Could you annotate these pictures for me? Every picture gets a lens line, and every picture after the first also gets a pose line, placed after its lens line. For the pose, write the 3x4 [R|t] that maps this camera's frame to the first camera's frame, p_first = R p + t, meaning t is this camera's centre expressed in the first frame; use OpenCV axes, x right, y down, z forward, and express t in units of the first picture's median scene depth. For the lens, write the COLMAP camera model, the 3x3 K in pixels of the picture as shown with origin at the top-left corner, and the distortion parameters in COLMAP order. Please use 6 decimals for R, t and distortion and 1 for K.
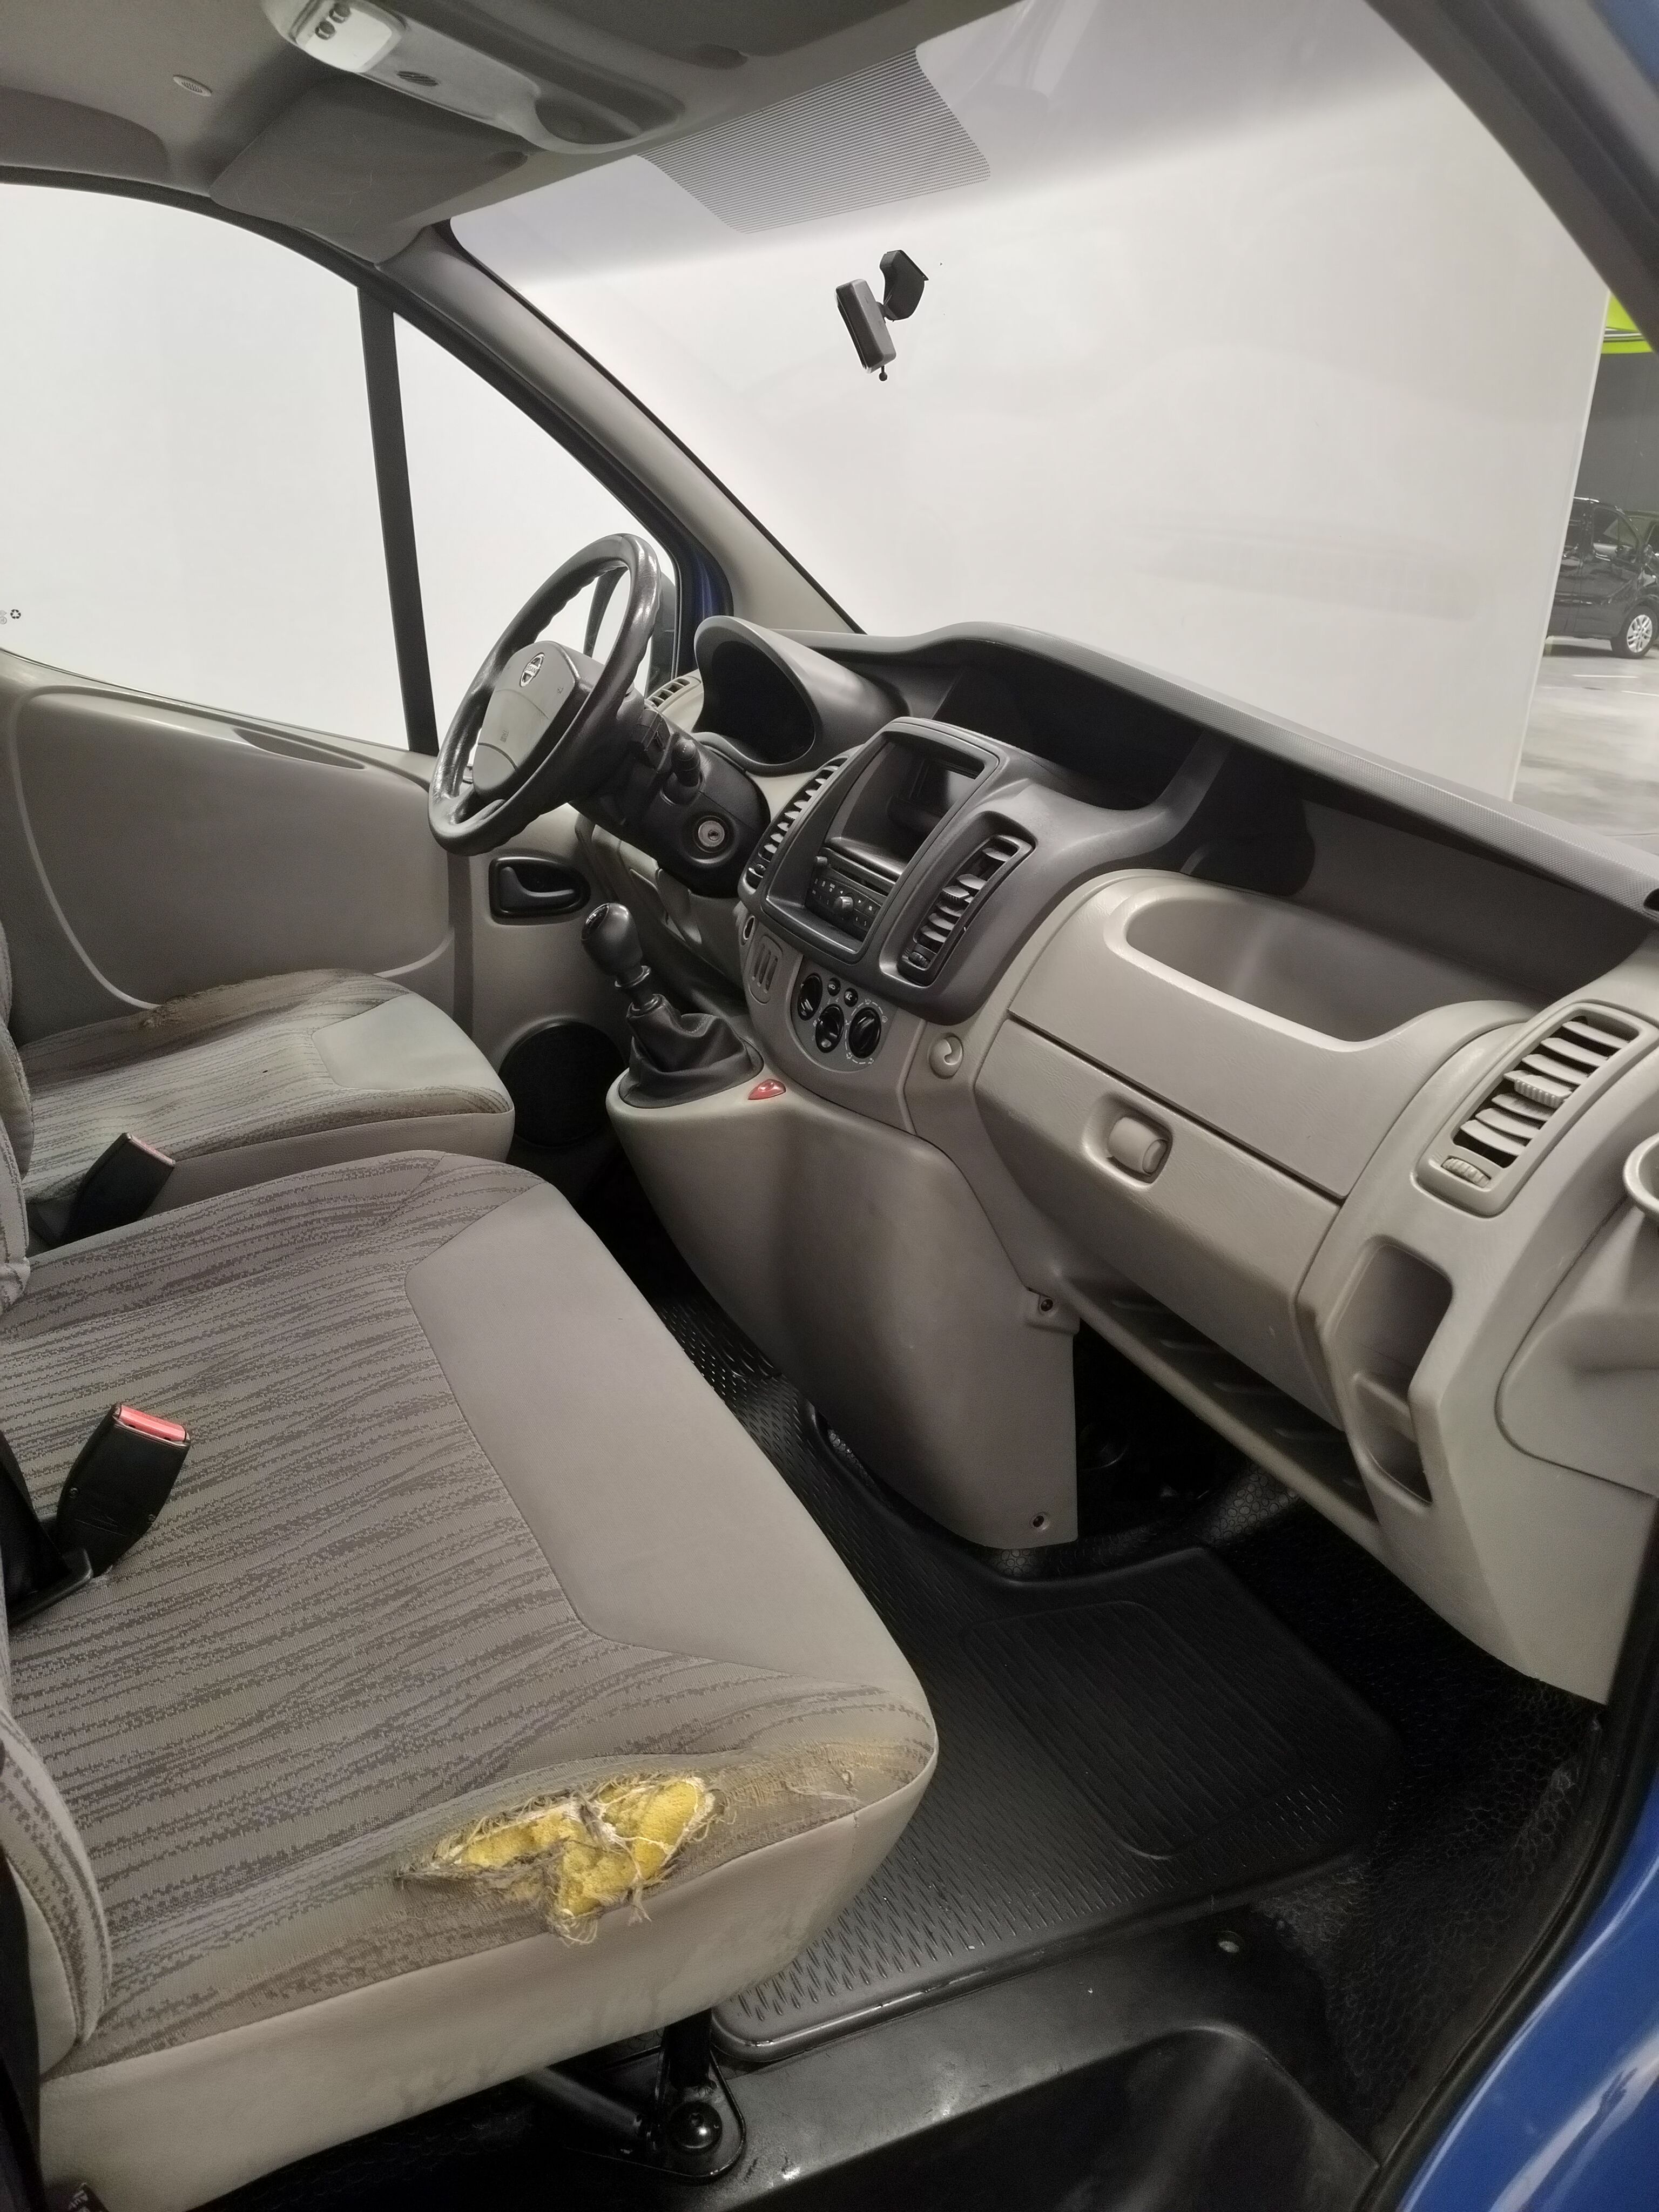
lens RADIAL K [[1597.7, 0, 816.1], [0, 1597.7, 1095.4], [0, 0, 1]] dist [0.019083, -0.035200]
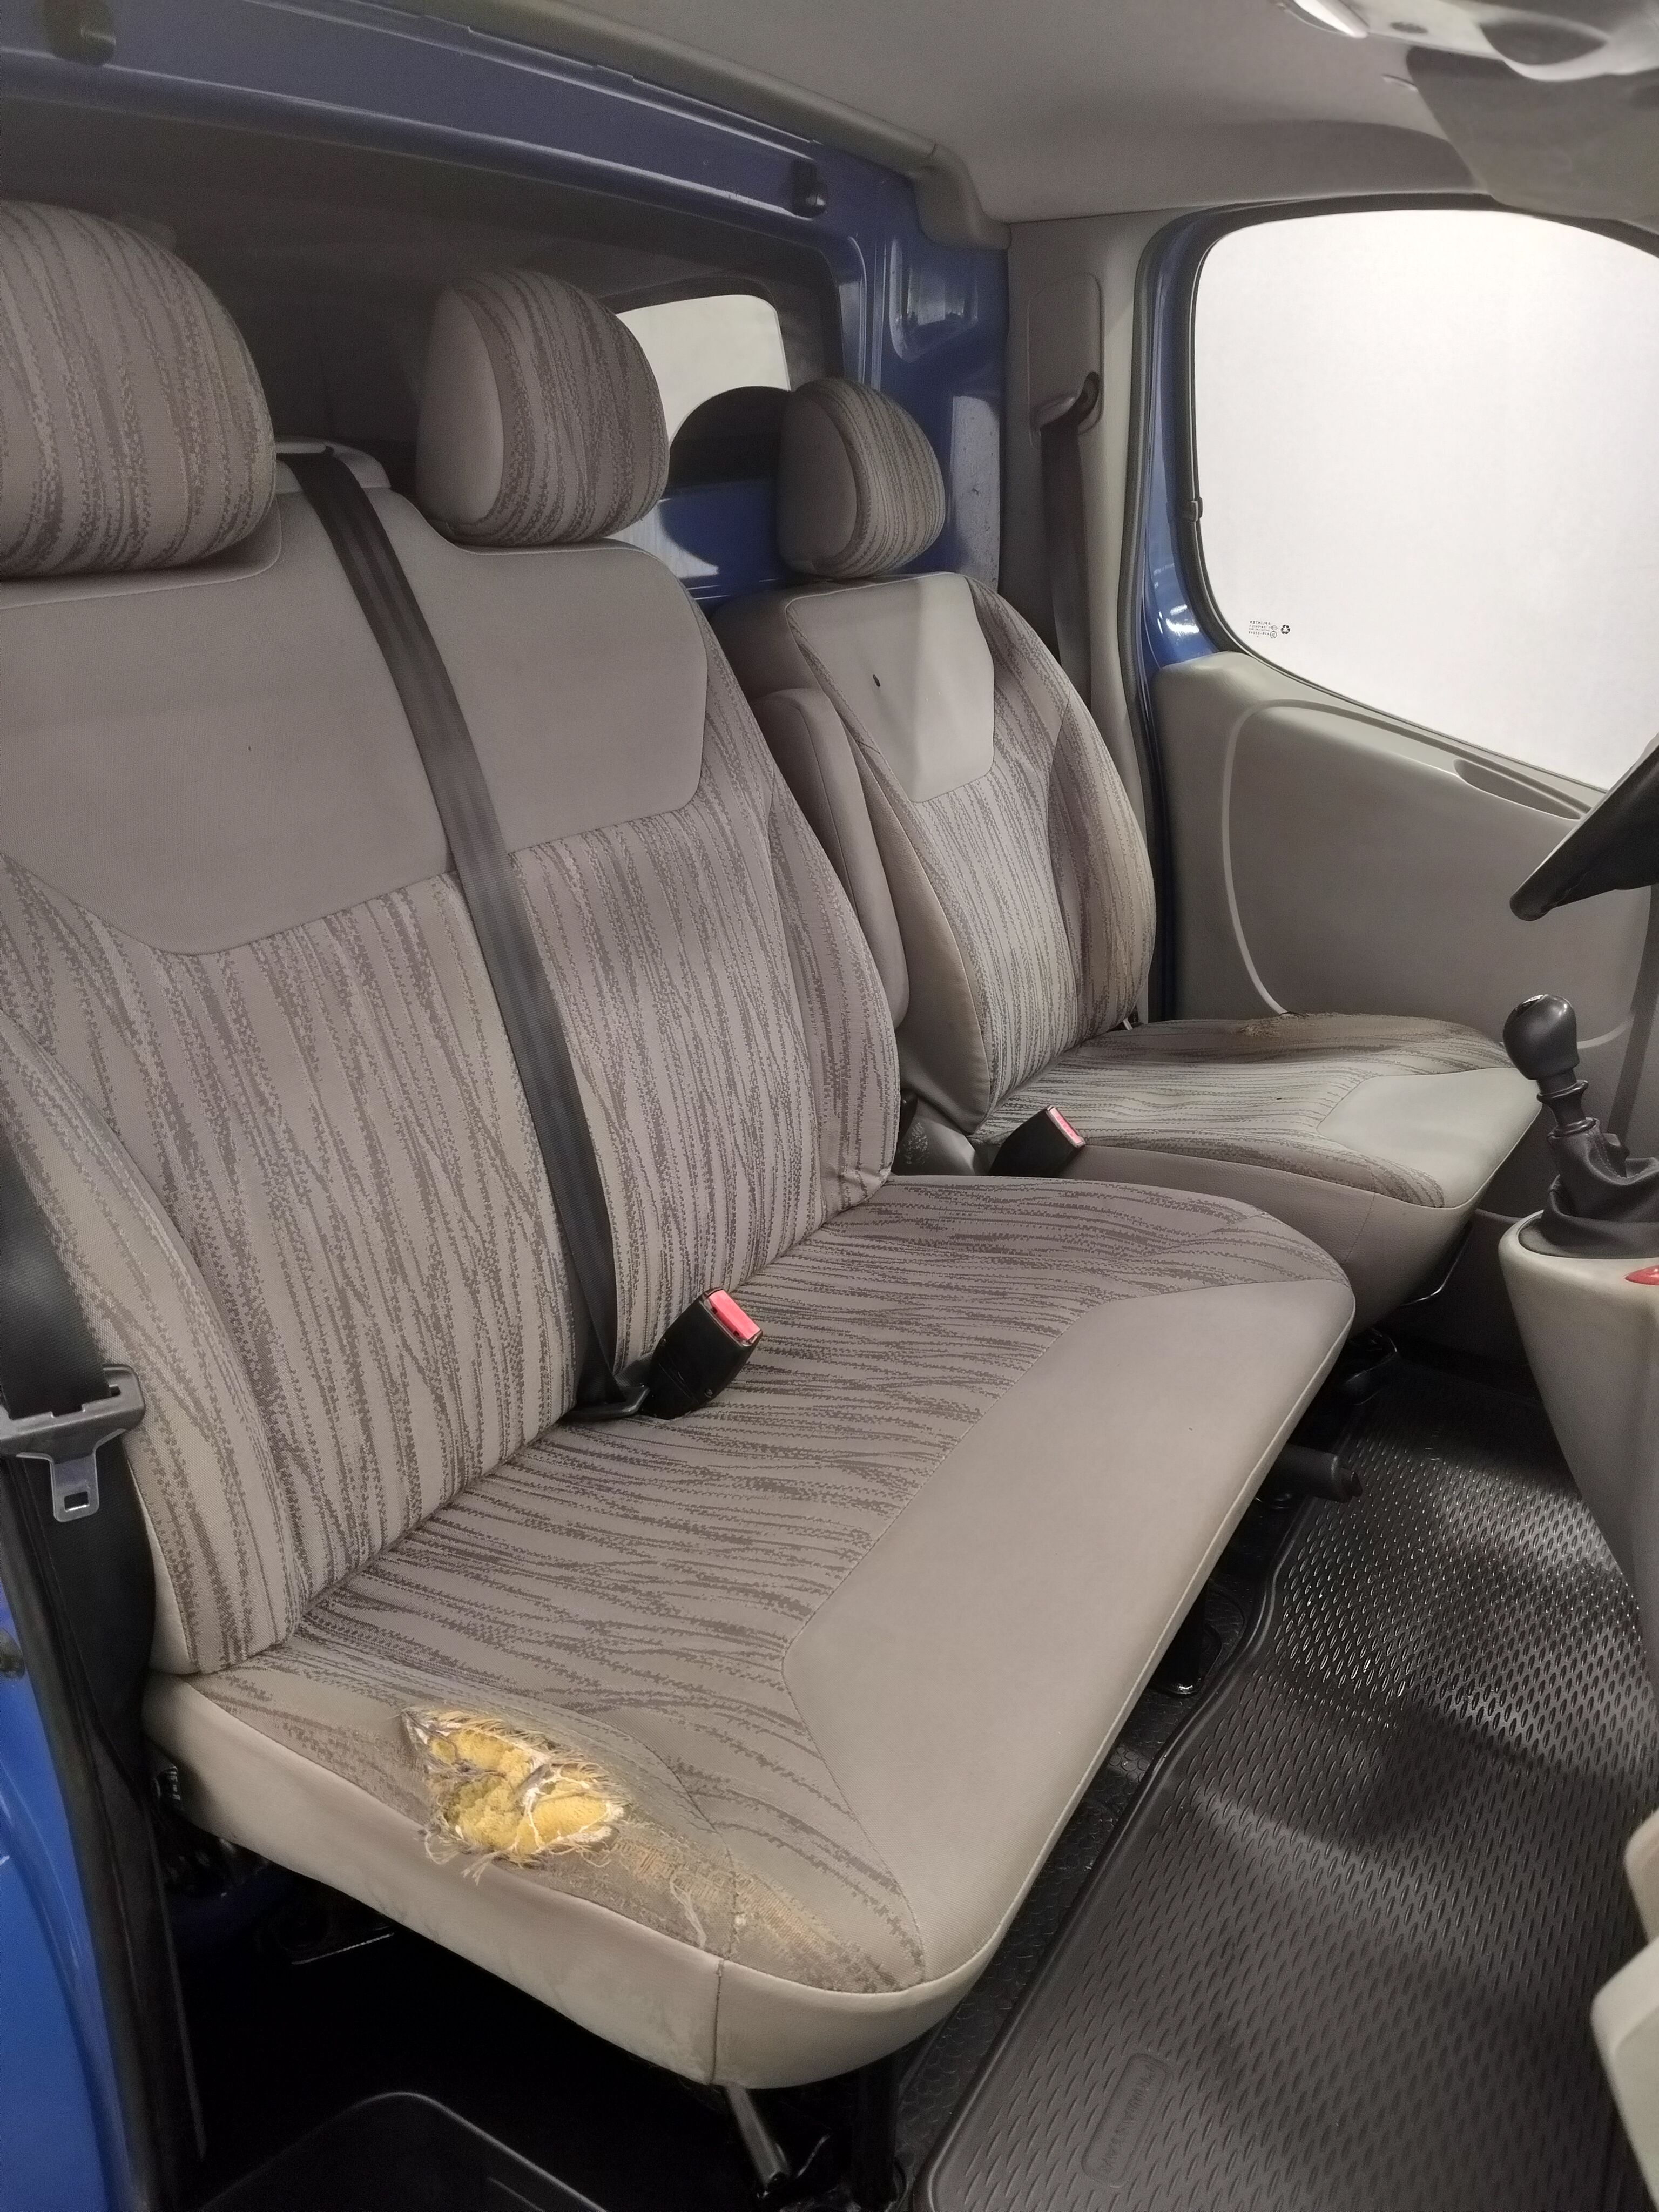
lens RADIAL K [[1597.7, 0, 823.9], [0, 1597.7, 1115.1], [0, 0, 1]] dist [0.019083, -0.035200]
pose [[0.595024, 0.275288, -0.755091, 0.416937], [-0.283567, 0.950998, 0.123256, -0.083386], [0.752021, 0.140779, 0.643930, 0.286165]]
